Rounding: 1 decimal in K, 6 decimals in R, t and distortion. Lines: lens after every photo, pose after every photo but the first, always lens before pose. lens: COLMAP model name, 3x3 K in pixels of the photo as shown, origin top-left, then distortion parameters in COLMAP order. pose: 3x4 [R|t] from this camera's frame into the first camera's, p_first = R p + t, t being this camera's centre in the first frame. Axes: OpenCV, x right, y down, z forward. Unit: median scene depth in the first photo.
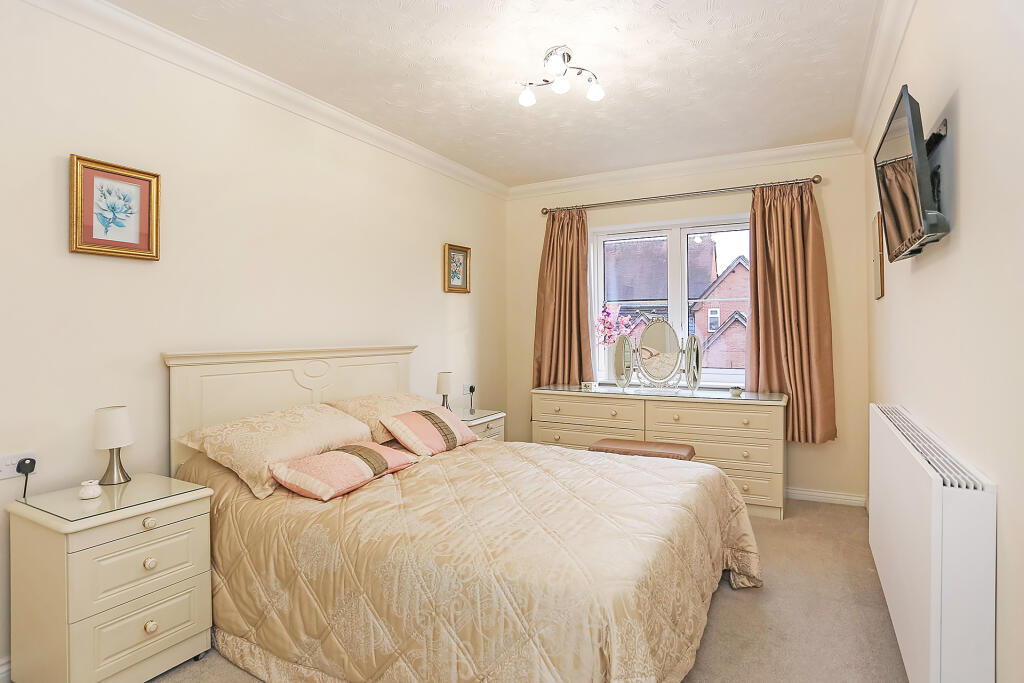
lens RADIAL K [[535.0, 0, 512.0], [0, 535.0, 341.5], [0, 0, 1]] dist [-0.091073, 0.000058]
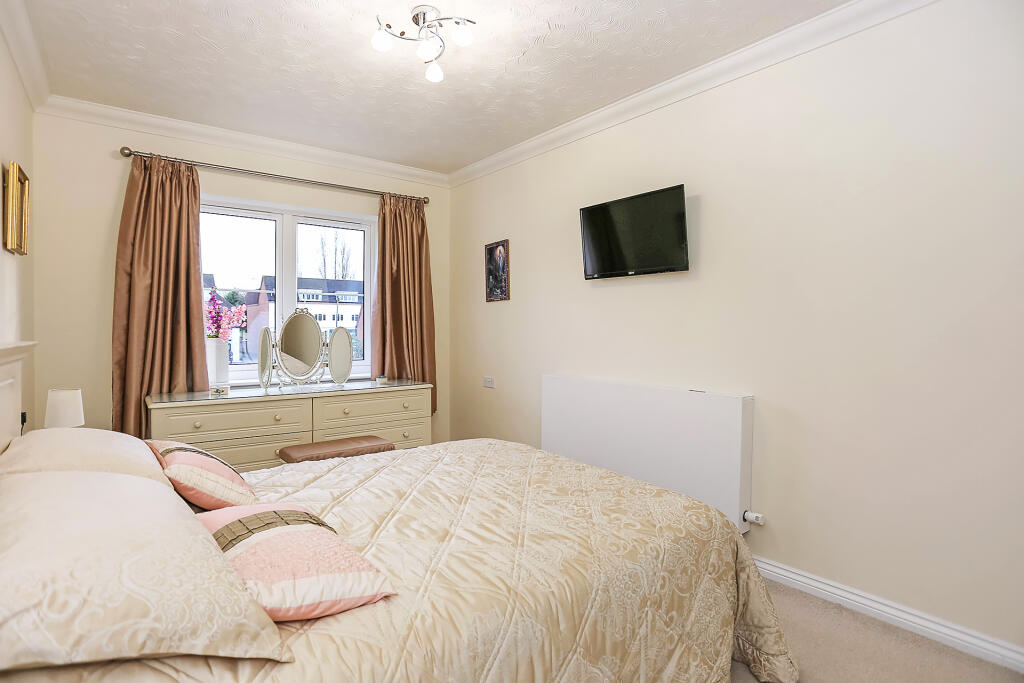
lens RADIAL K [[505.9, 0, 518.4], [0, 505.9, 338.3], [0, 0, 1]] dist [-0.004536, -0.000397]
pose [[0.410356, -0.010524, 0.911865, -0.380362], [0.011486, 0.999914, 0.006372, 0.004536], [-0.911853, 0.007859, 0.410441, 0.290936]]
